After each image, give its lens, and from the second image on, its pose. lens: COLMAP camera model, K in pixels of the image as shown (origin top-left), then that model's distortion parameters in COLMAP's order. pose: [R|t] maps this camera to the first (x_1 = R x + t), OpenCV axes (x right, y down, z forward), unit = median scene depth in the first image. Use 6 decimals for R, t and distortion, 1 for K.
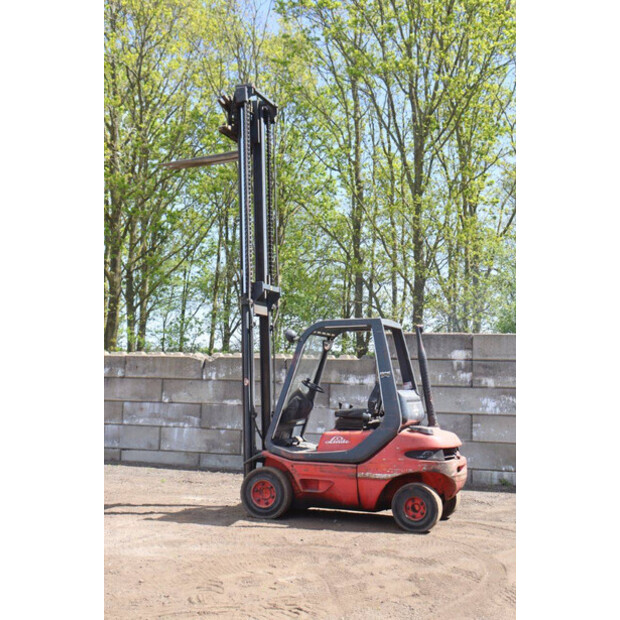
lens RADIAL K [[866.2, 0, 299.3], [0, 866.2, 290.7], [0, 0, 1]] dist [0.021903, 0.046379]
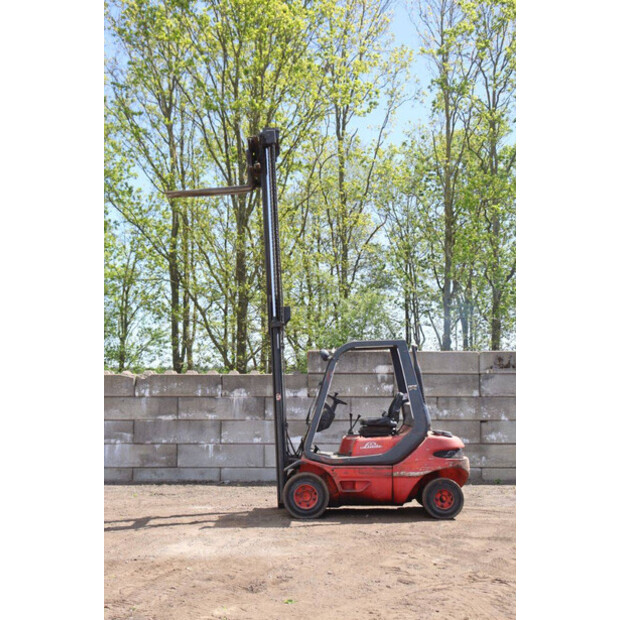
lens RADIAL K [[840.2, 0, 297.8], [0, 840.2, 297.7], [0, 0, 1]] dist [0.025033, 0.032307]
pose [[0.932670, 0.016812, 0.360338, -0.413749], [-0.013581, 0.999842, -0.011497, -0.009187], [-0.360474, 0.005829, 0.932751, -0.010247]]
